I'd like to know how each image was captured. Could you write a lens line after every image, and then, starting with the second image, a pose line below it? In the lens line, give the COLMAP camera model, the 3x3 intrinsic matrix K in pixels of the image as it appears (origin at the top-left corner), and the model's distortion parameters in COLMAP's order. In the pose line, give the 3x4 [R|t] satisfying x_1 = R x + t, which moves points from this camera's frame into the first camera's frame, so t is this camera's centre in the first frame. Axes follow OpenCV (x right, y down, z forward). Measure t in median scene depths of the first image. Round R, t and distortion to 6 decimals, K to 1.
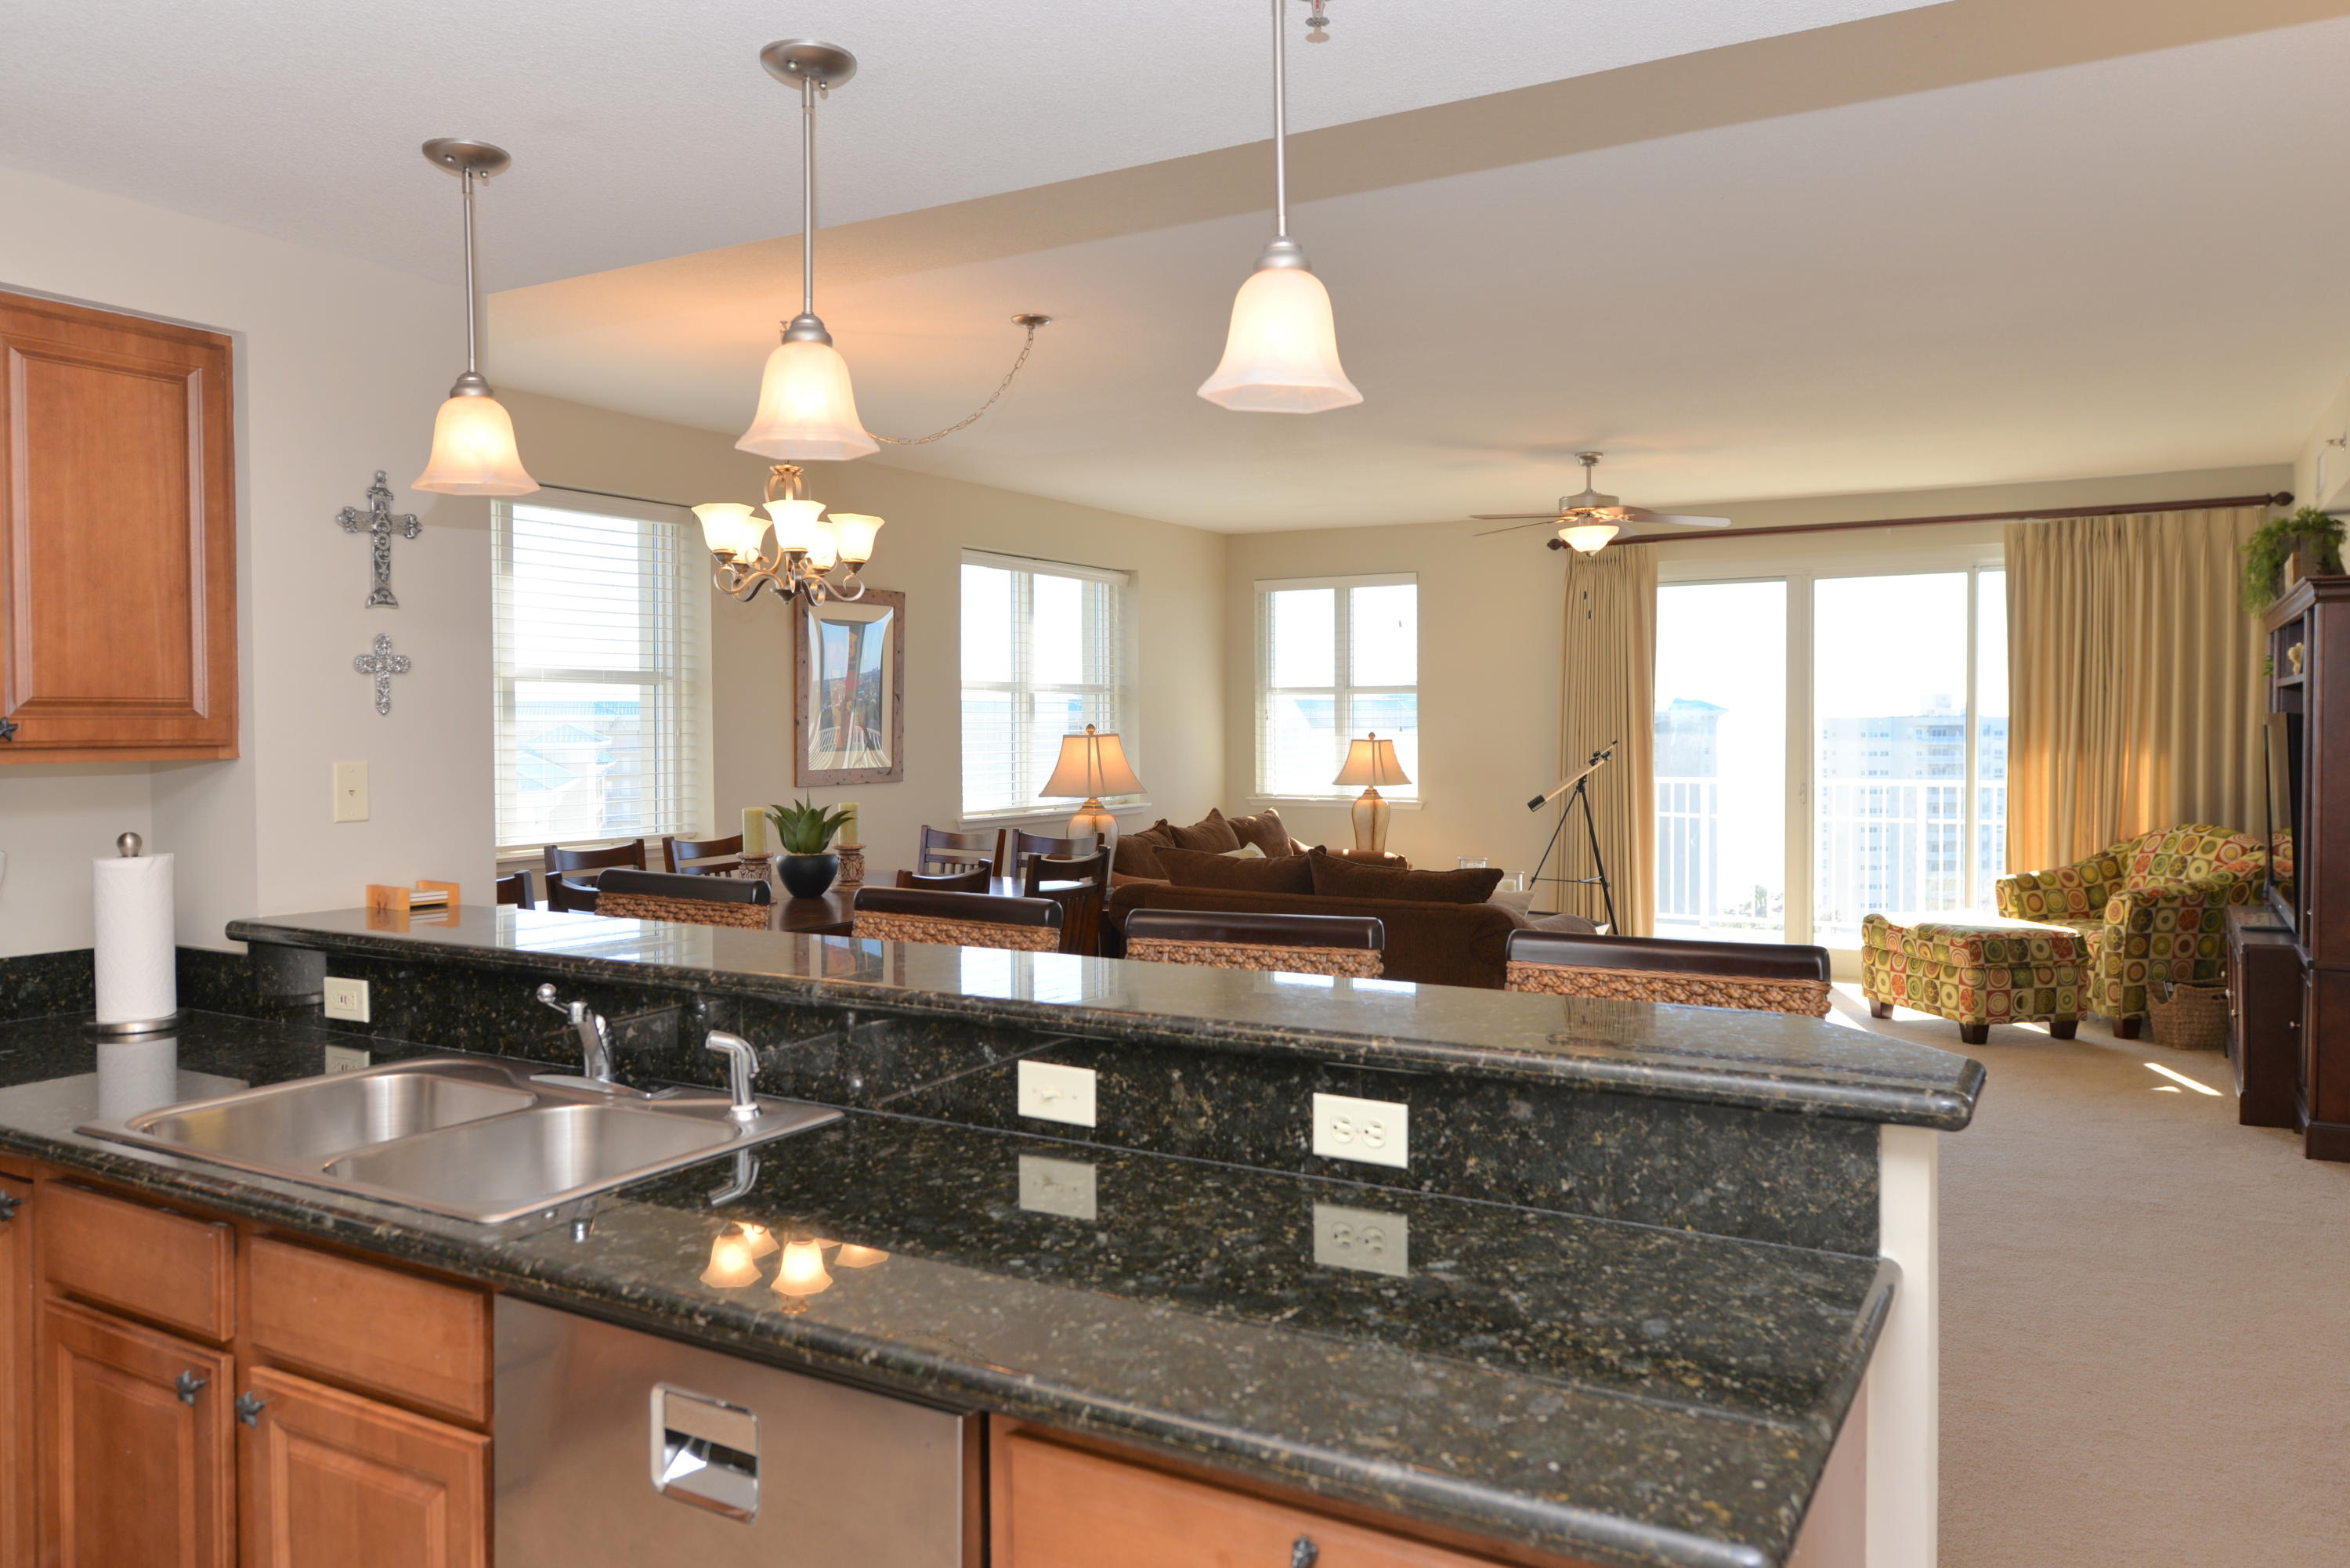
lens RADIAL K [[1647.6, 0, 1223.4], [0, 1647.6, 766.3], [0, 0, 1]] dist [0.012181, 0.001721]
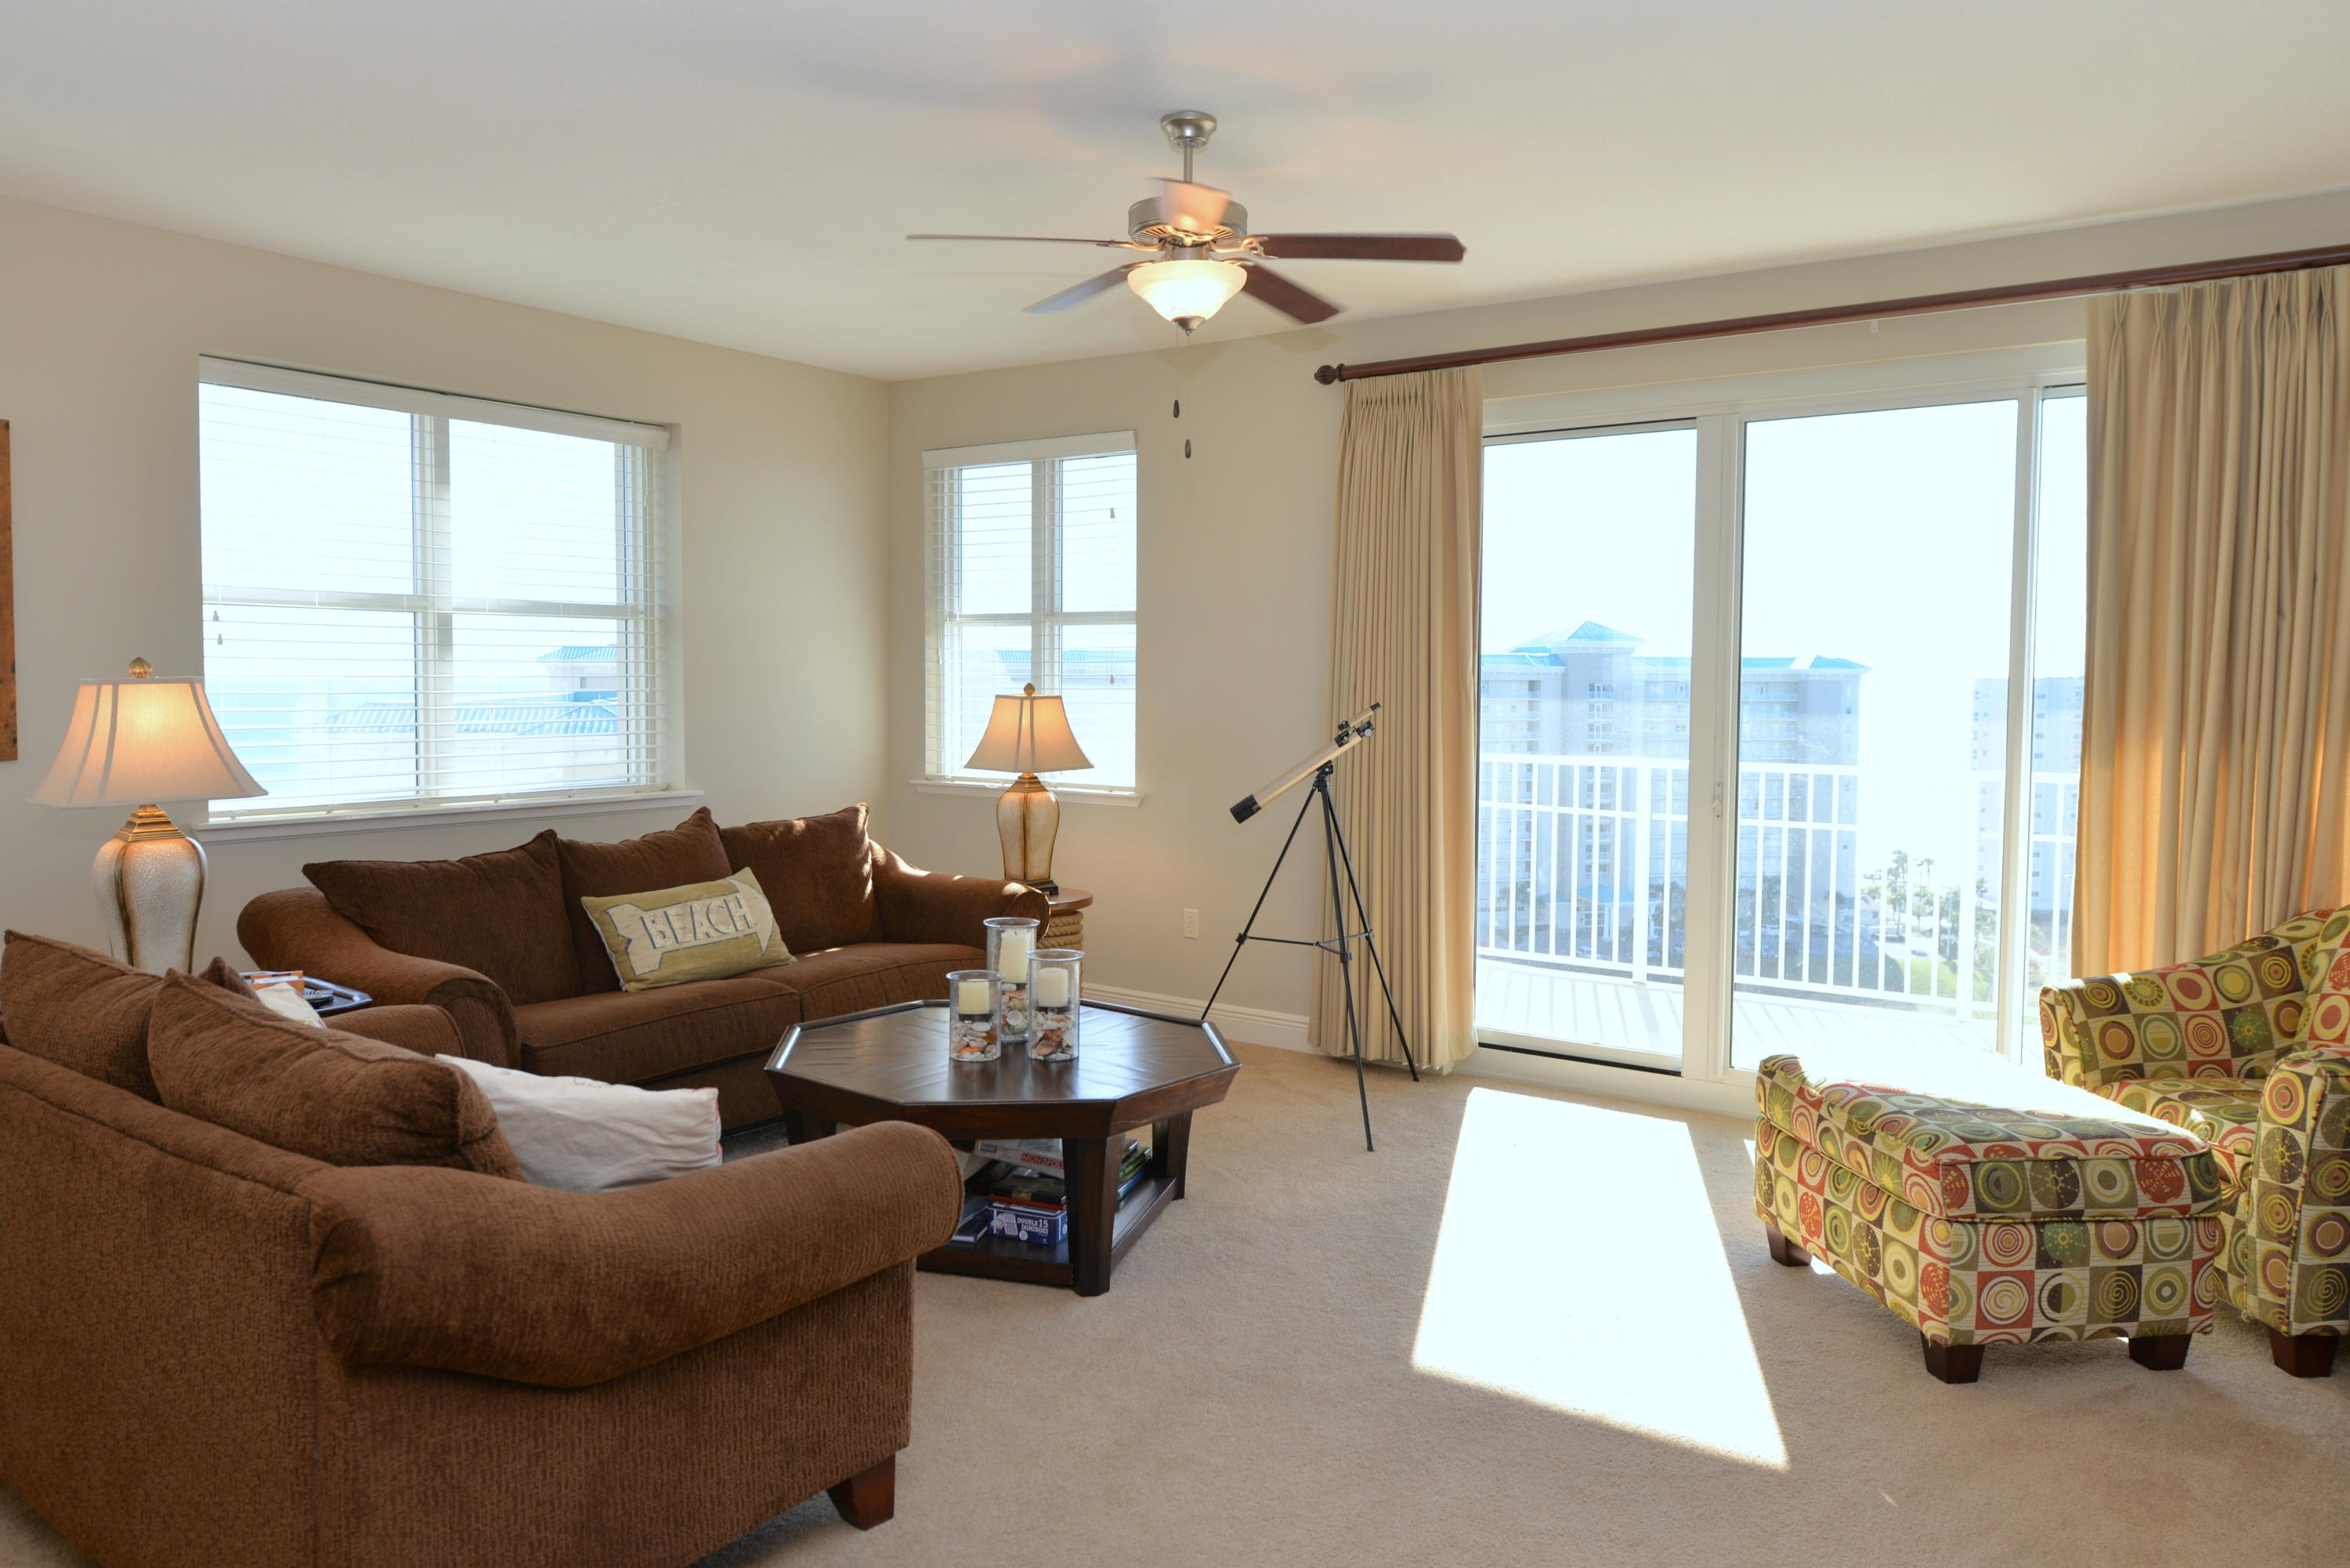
lens RADIAL K [[1613.8, 0, 1208.3], [0, 1613.8, 765.1], [0, 0, 1]] dist [0.004520, 0.001358]
pose [[0.995288, 0.016790, -0.095497, 0.247661], [-0.013969, 0.999448, 0.030129, -0.010763], [0.095951, -0.028653, 0.994974, 0.461561]]
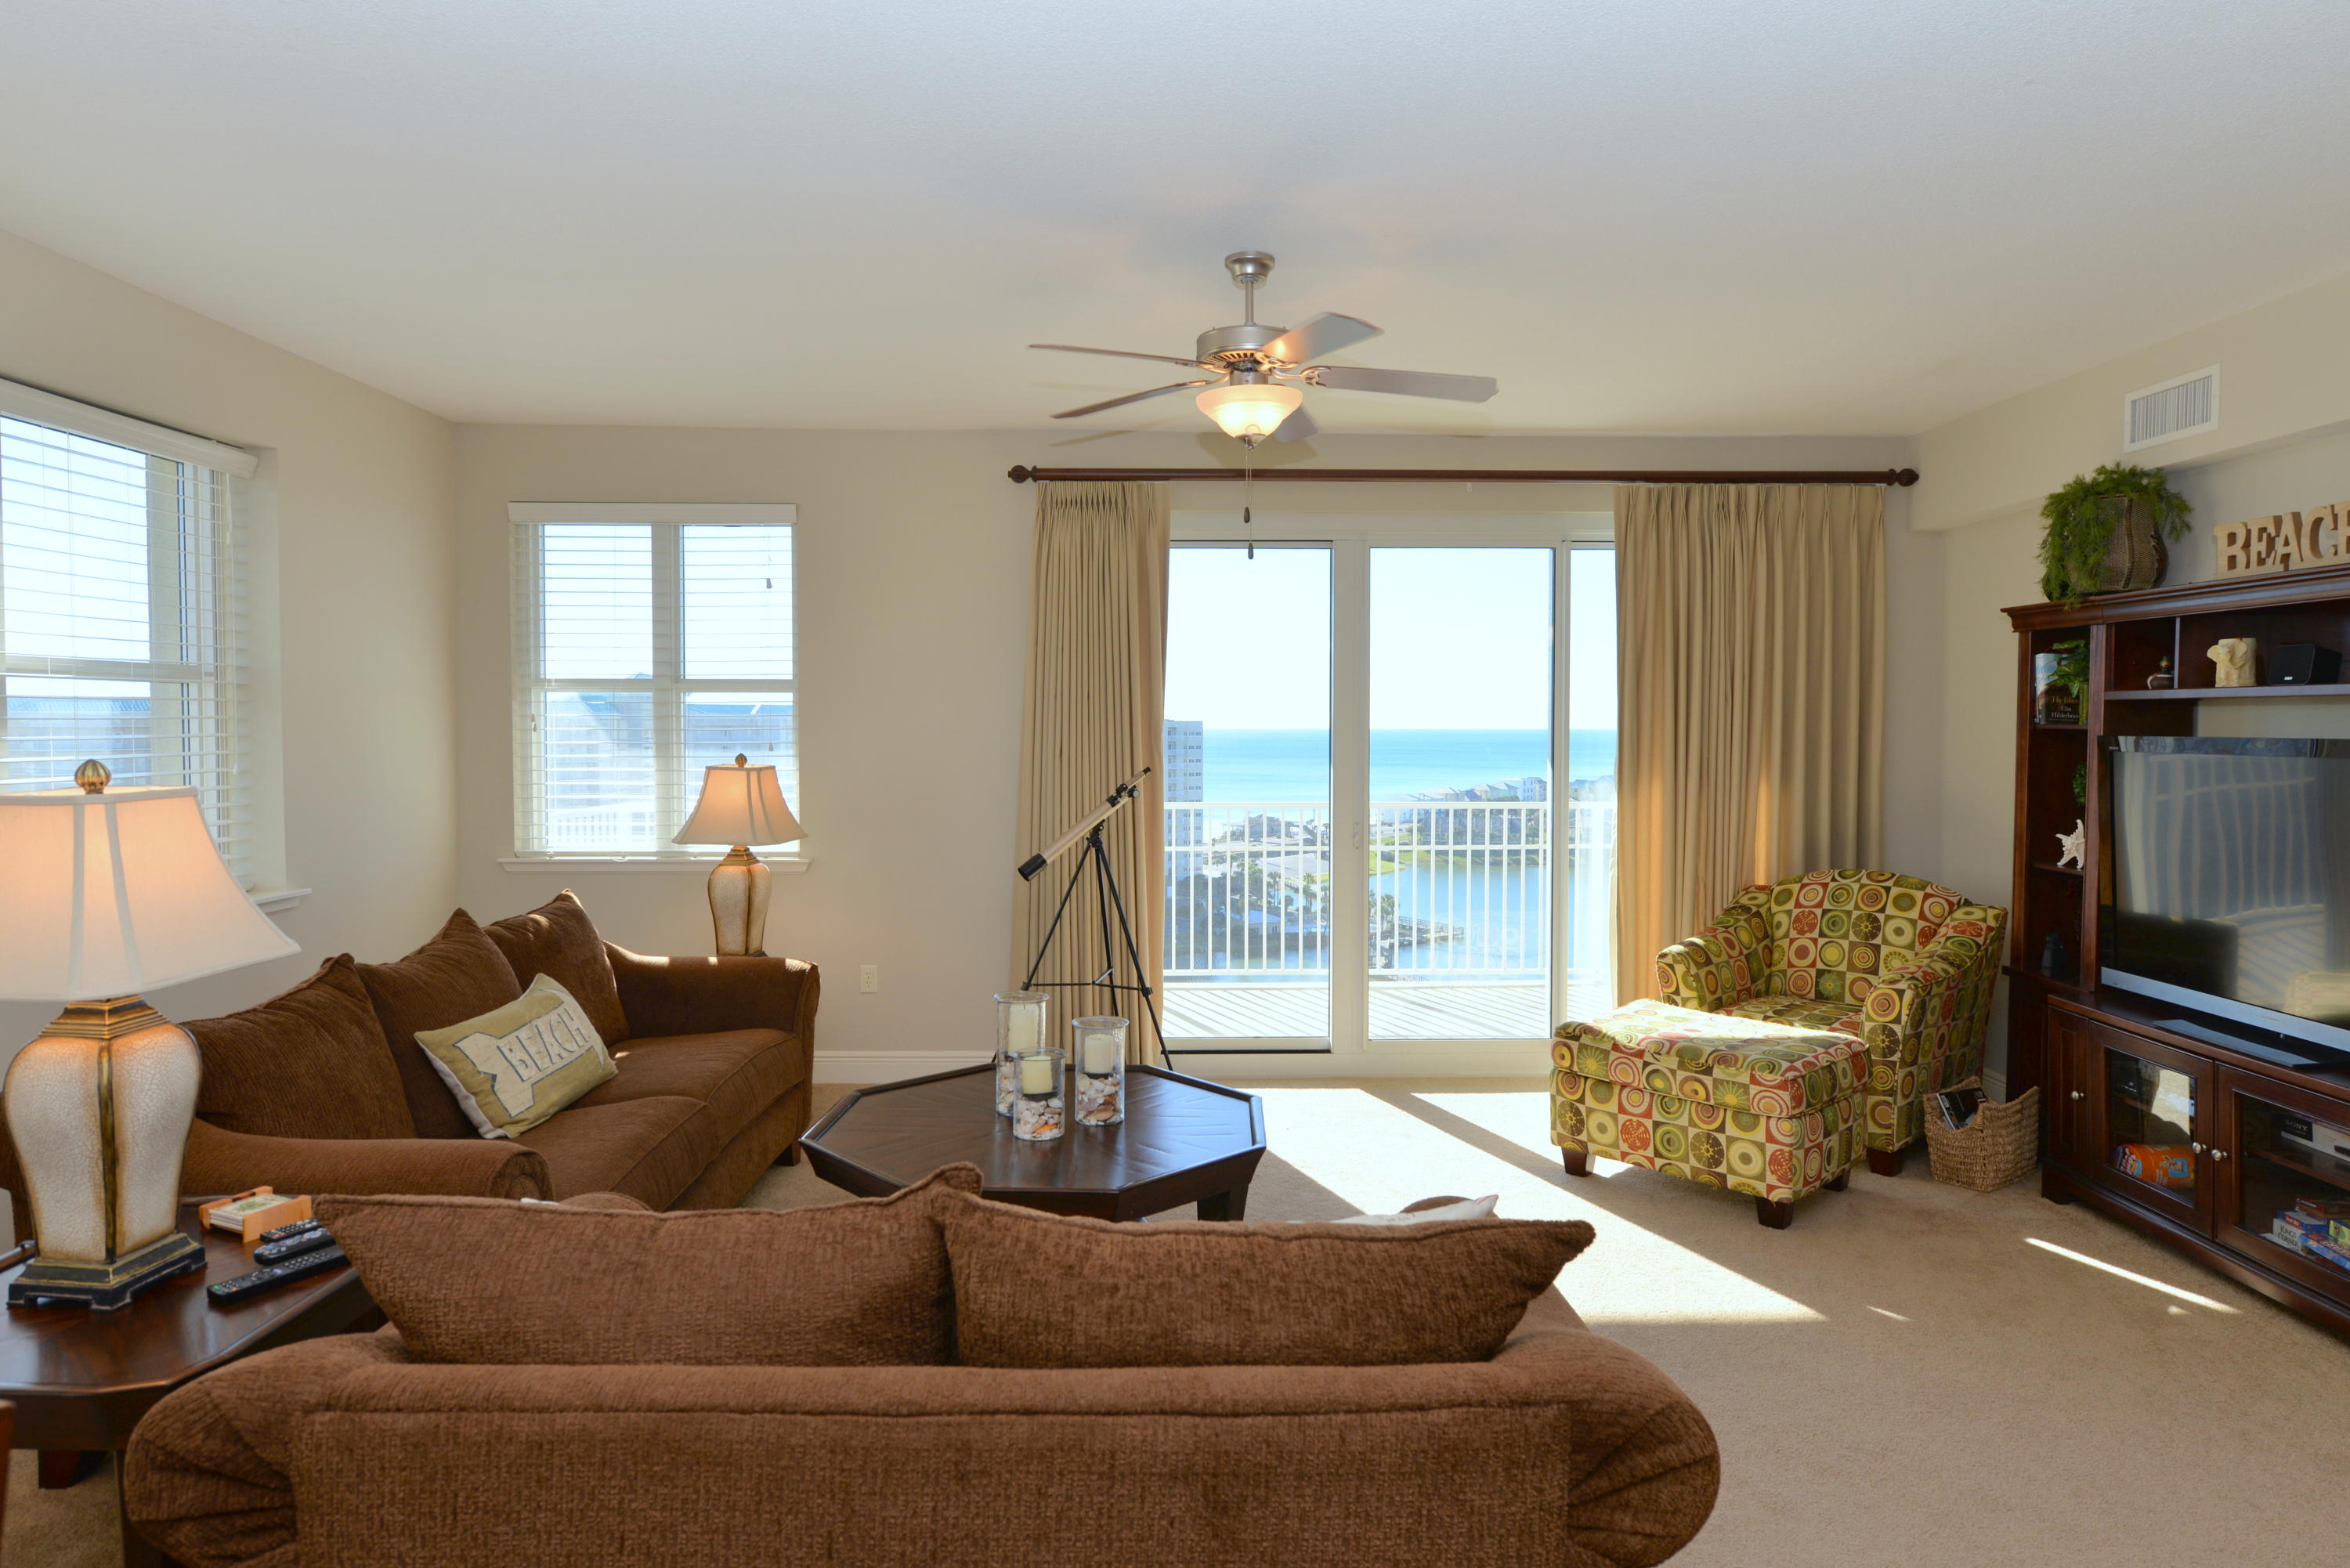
lens RADIAL K [[1353.3, 0, 1195.9], [0, 1353.3, 772.4], [0, 0, 1]] dist [0.002437, 0.000245]
pose [[0.860147, -0.012976, 0.509881, -0.023801], [0.008445, 0.999902, 0.011201, -0.021009], [-0.509976, -0.005329, 0.860172, 0.554808]]
